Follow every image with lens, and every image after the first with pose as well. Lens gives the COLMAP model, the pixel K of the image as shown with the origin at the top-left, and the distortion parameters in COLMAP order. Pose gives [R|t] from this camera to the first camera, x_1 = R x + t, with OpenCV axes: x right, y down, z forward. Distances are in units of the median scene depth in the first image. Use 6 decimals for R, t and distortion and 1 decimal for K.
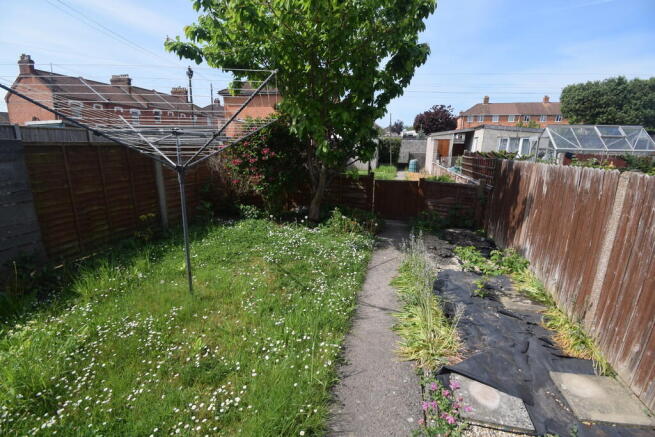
lens RADIAL K [[294.9, 0, 326.8], [0, 294.9, 222.1], [0, 0, 1]] dist [0.001951, -0.000410]
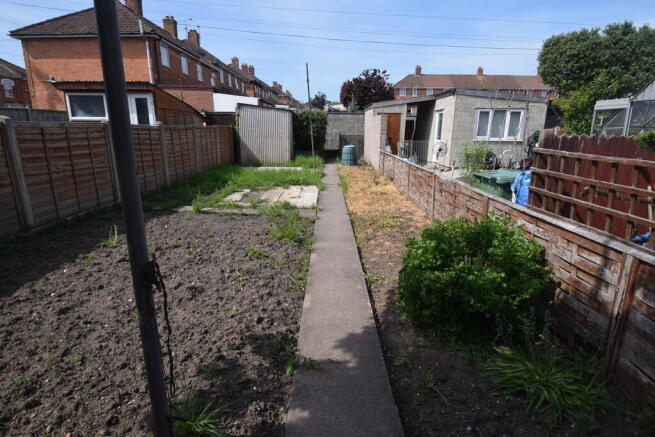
lens RADIAL K [[344.7, 0, 328.5], [0, 344.7, 216.9], [0, 0, 1]] dist [-0.000679, 0.000158]
pose [[0.968560, -0.070111, 0.238695, 0.063339], [0.068598, 0.997537, 0.014650, -0.069778], [-0.239135, 0.002184, 0.970984, 0.281080]]
